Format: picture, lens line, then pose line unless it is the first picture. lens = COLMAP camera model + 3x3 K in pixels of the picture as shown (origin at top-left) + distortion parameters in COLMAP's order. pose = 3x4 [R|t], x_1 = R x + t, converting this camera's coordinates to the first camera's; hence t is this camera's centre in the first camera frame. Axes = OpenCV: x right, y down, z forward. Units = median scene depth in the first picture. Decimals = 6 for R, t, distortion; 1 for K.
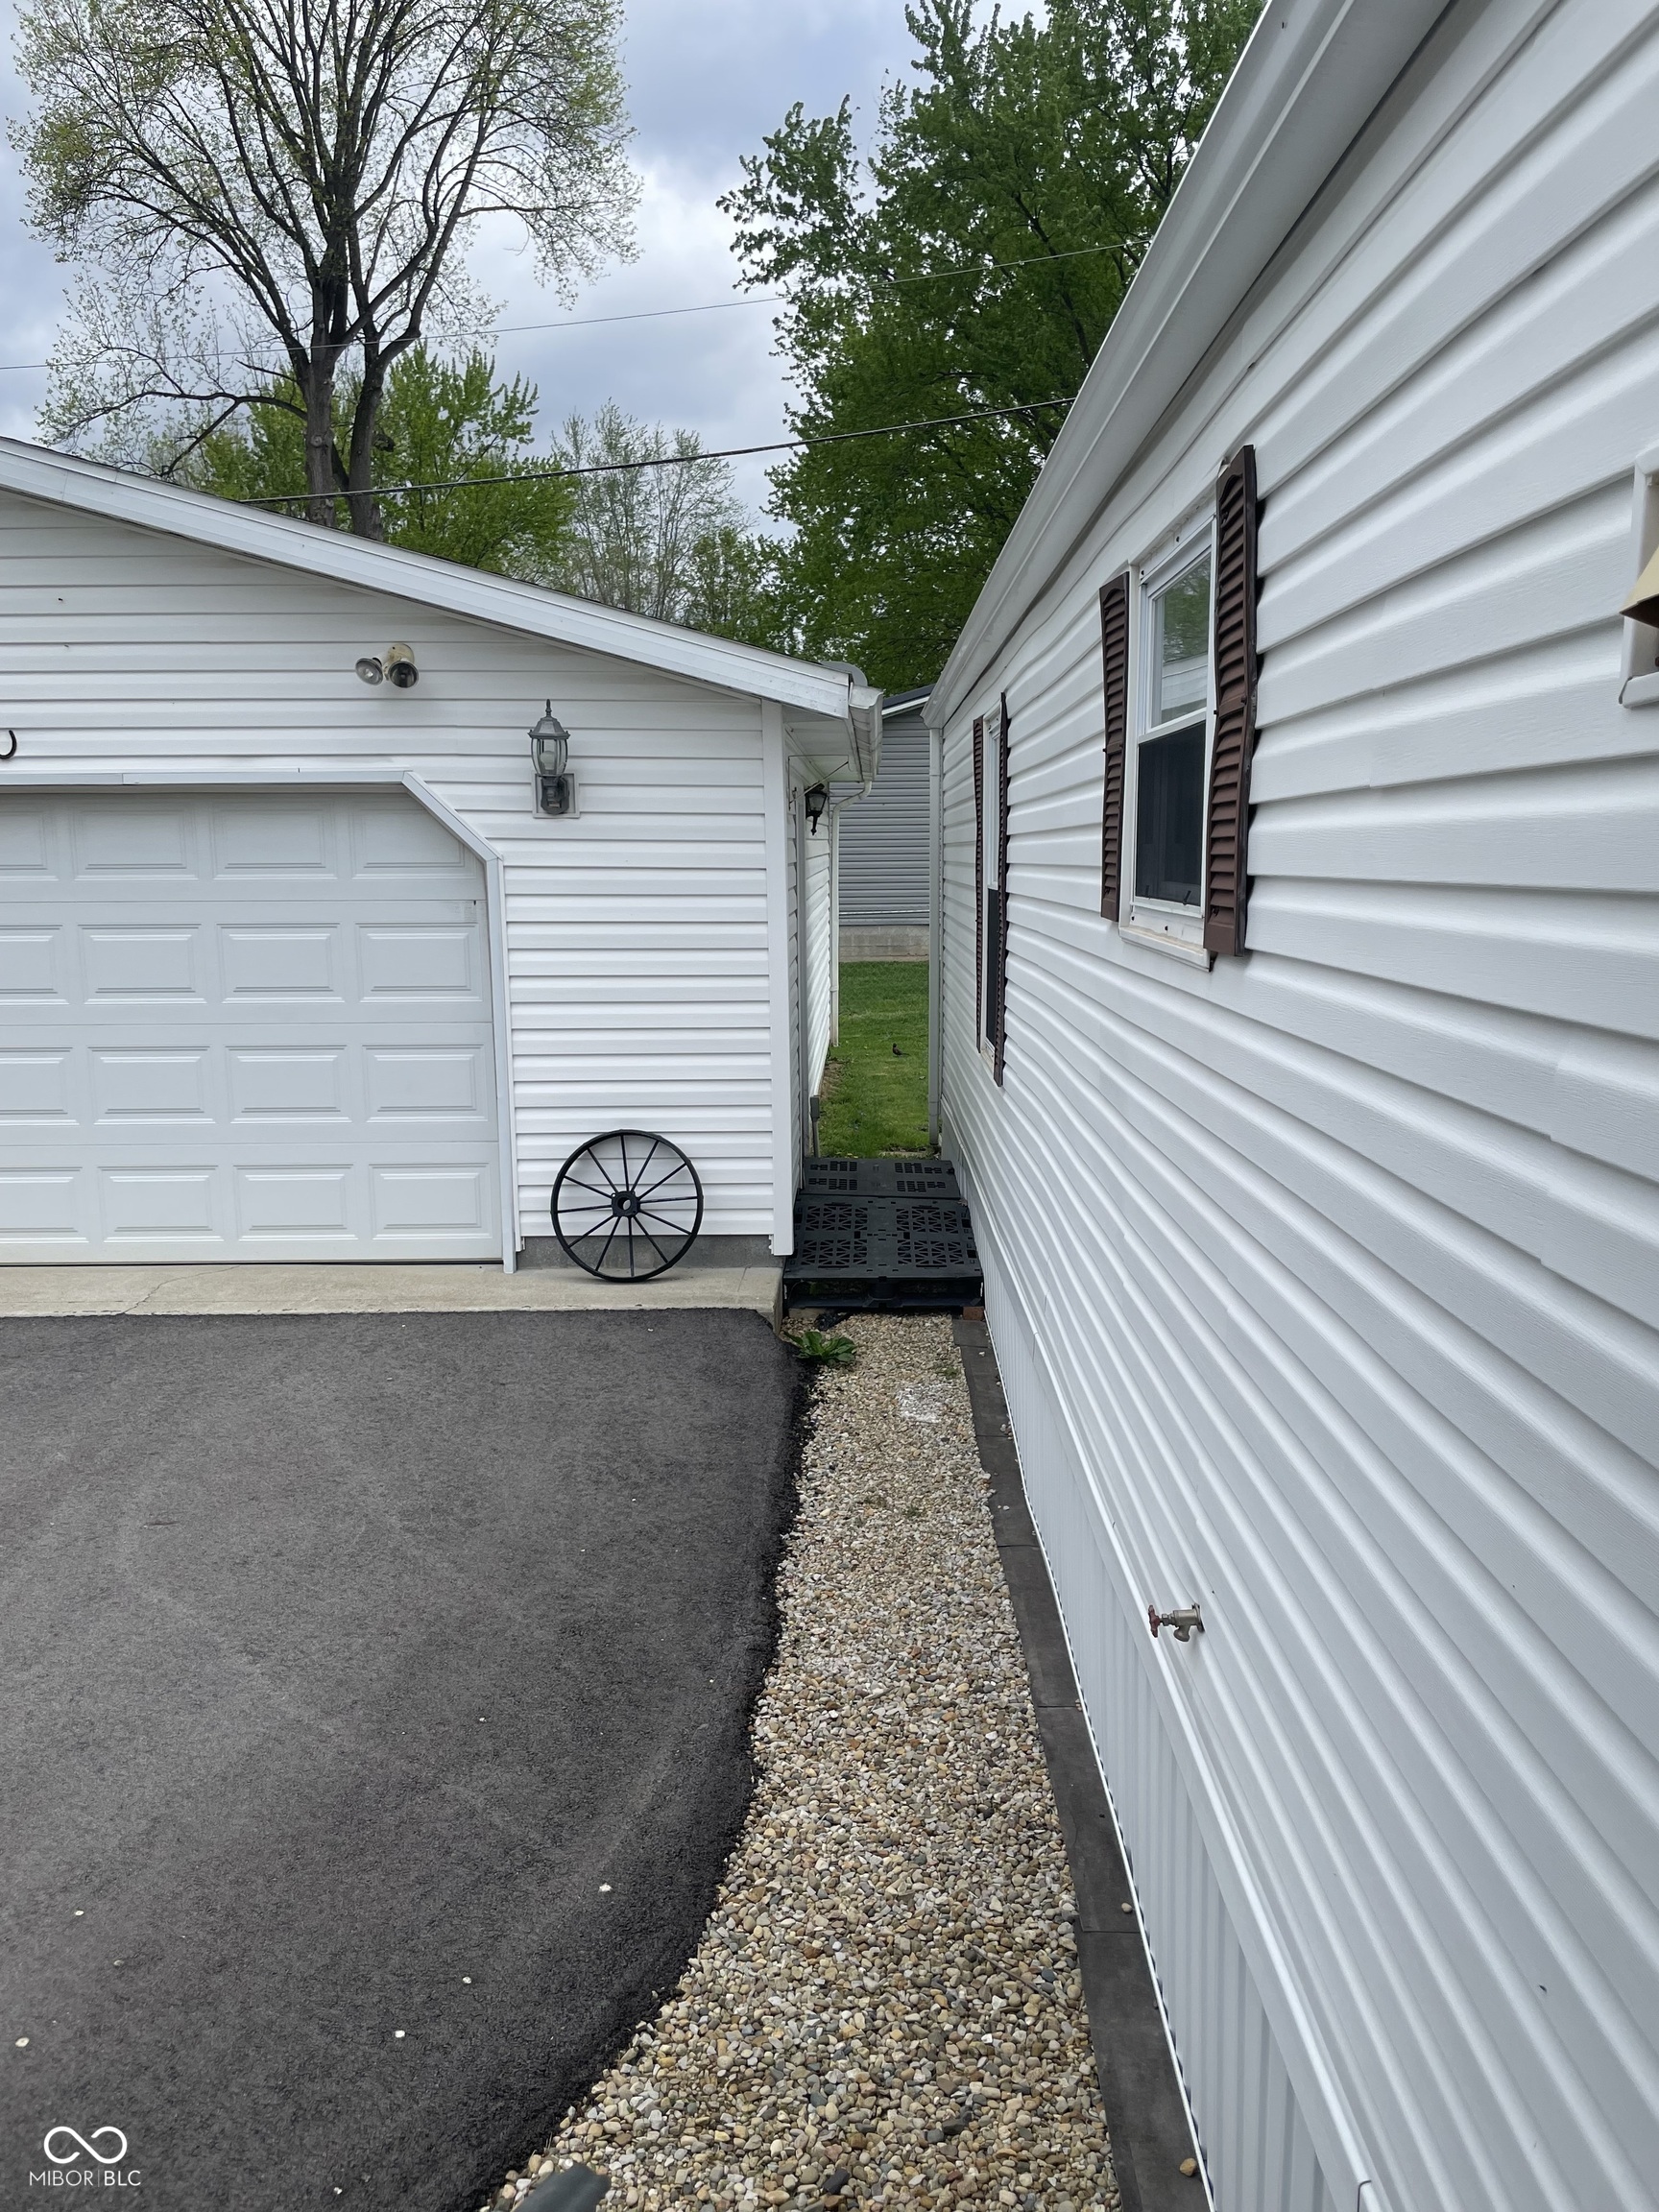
lens RADIAL K [[1667.9, 0, 865.5], [0, 1667.9, 1108.2], [0, 0, 1]] dist [0.066508, -0.106613]
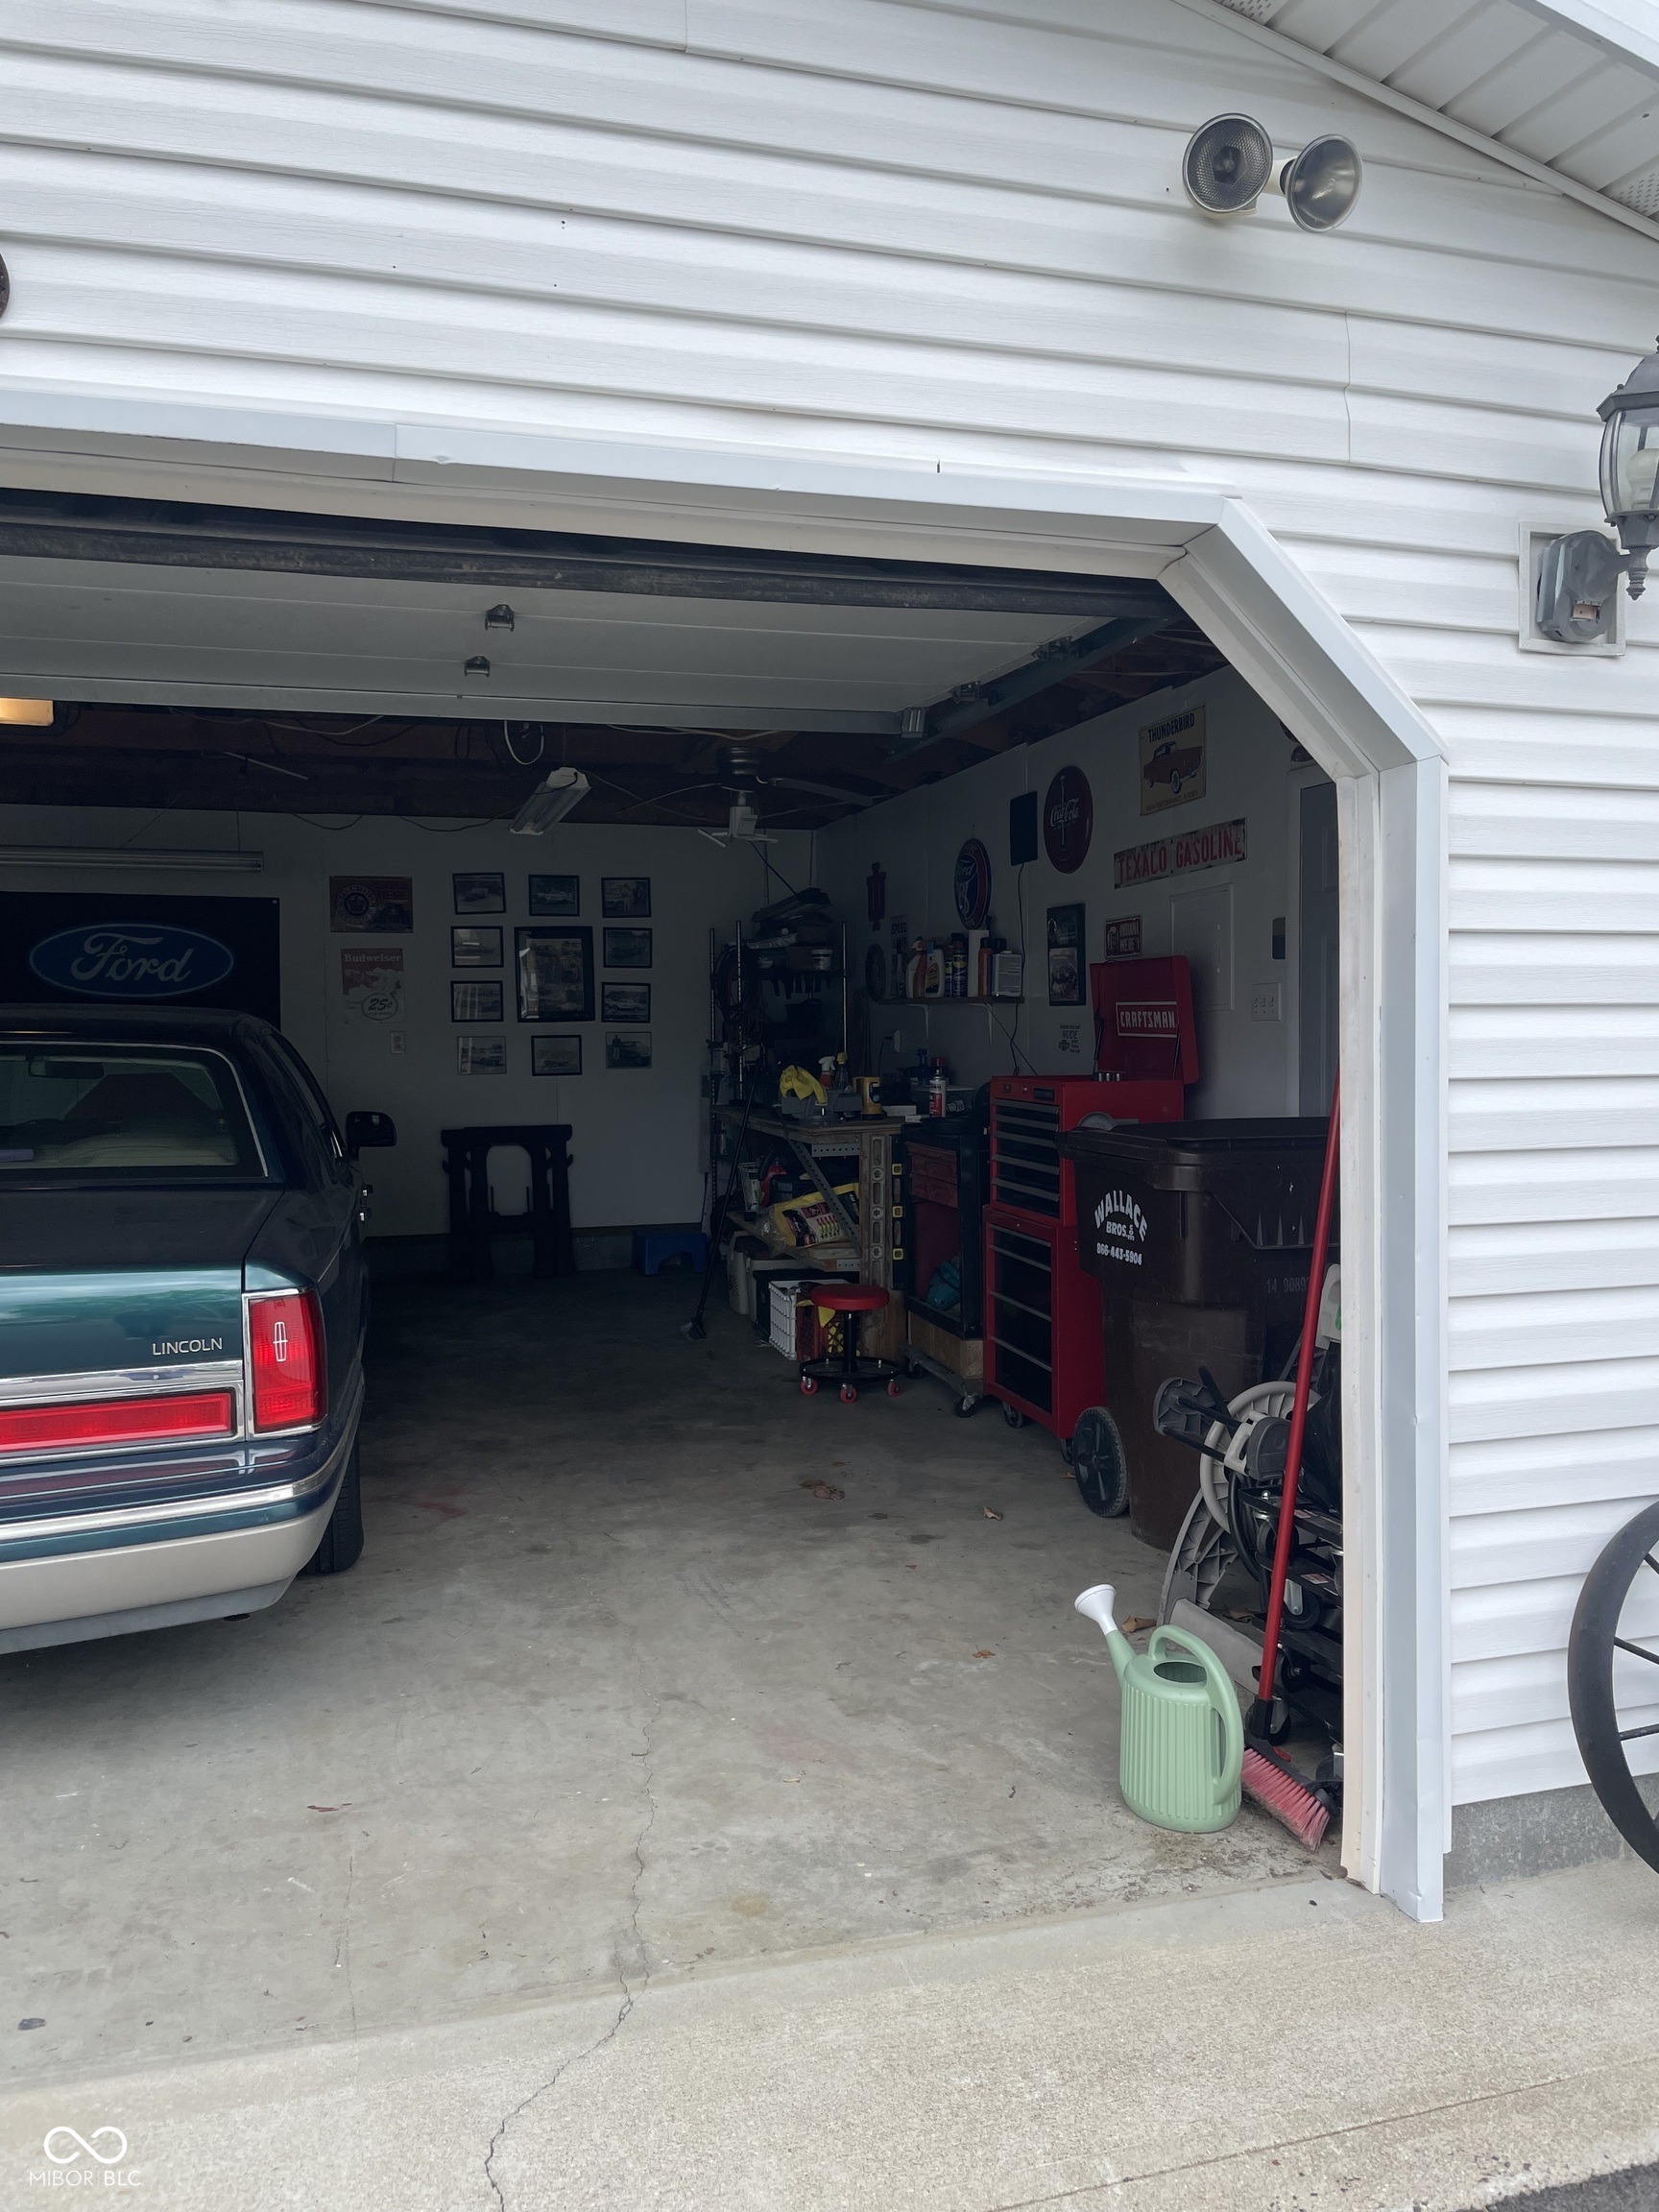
lens RADIAL K [[1667.9, 0, 849.5], [0, 1667.9, 1090.3], [0, 0, 1]] dist [0.066508, -0.106613]
pose [[0.958340, -0.023248, 0.284682, -0.449455], [0.052941, 0.993870, -0.097057, -0.049983], [-0.280680, 0.108085, 0.953696, 0.704816]]
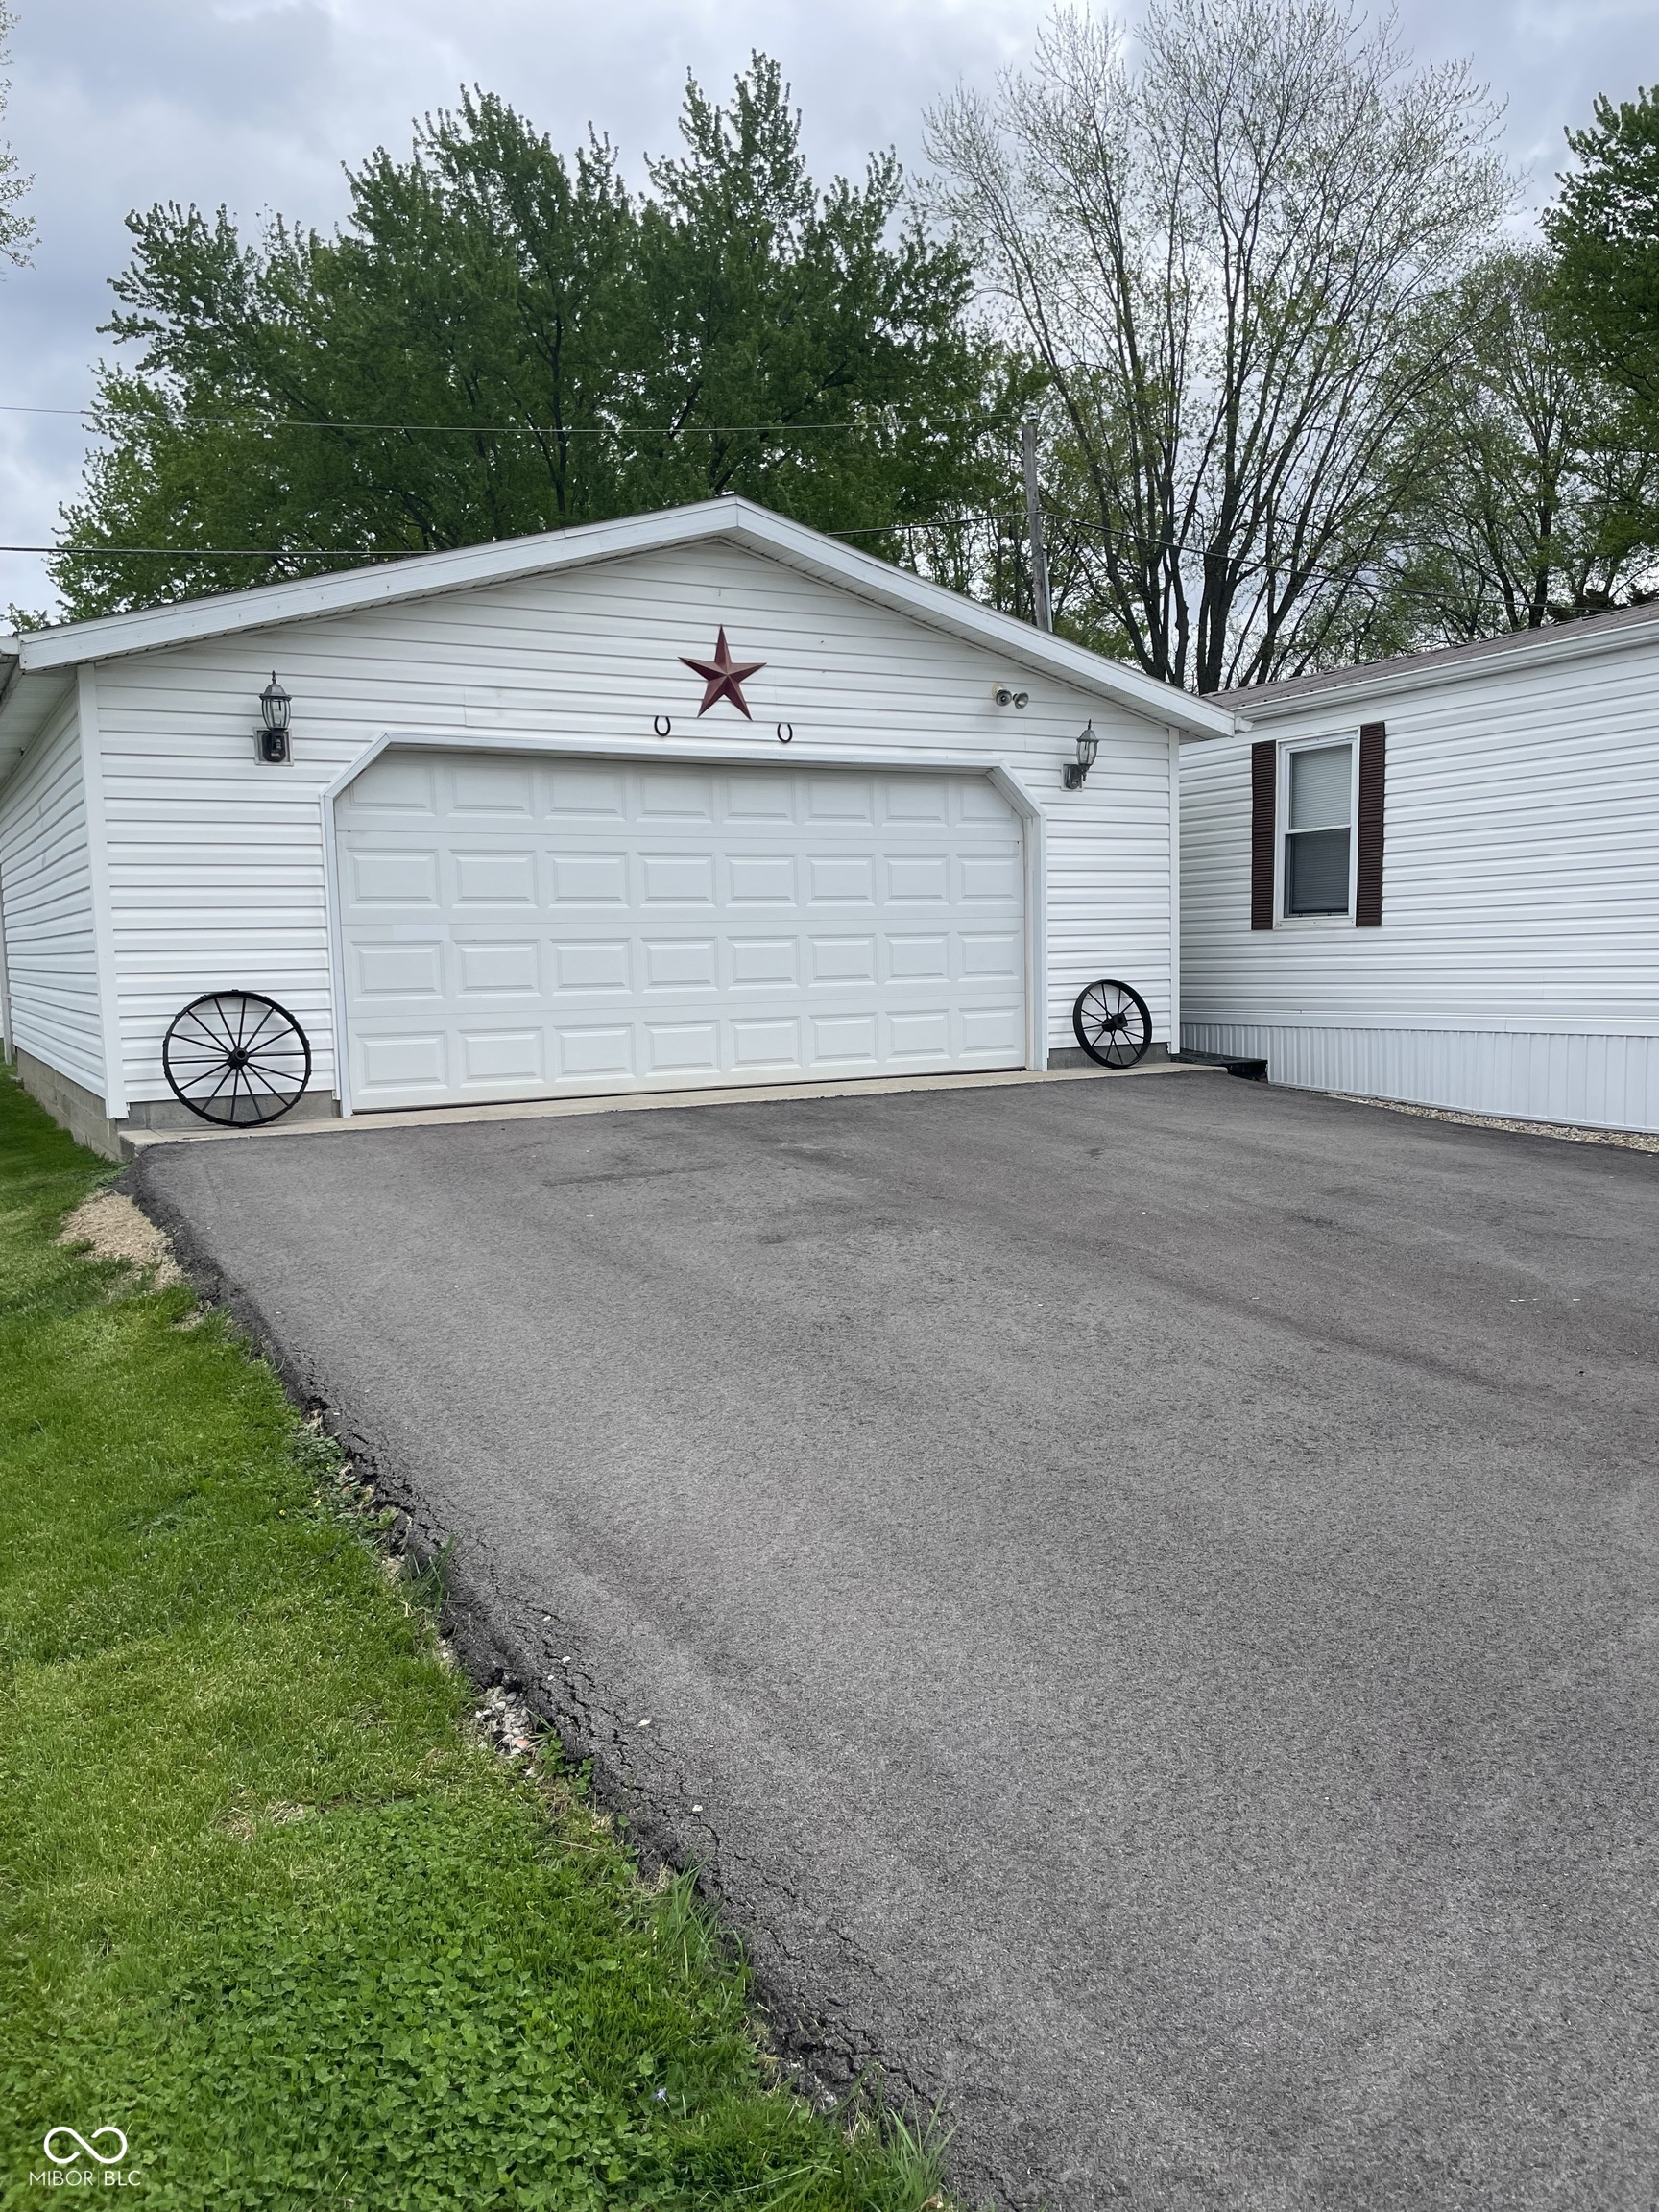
lens RADIAL K [[1667.9, 0, 827.4], [0, 1667.9, 1093.8], [0, 0, 1]] dist [0.066508, -0.106613]
pose [[0.879407, -0.053524, 0.473052, -1.210478], [0.086935, 0.995007, -0.049032, 0.187987], [-0.468065, 0.084243, 0.879669, -0.326472]]
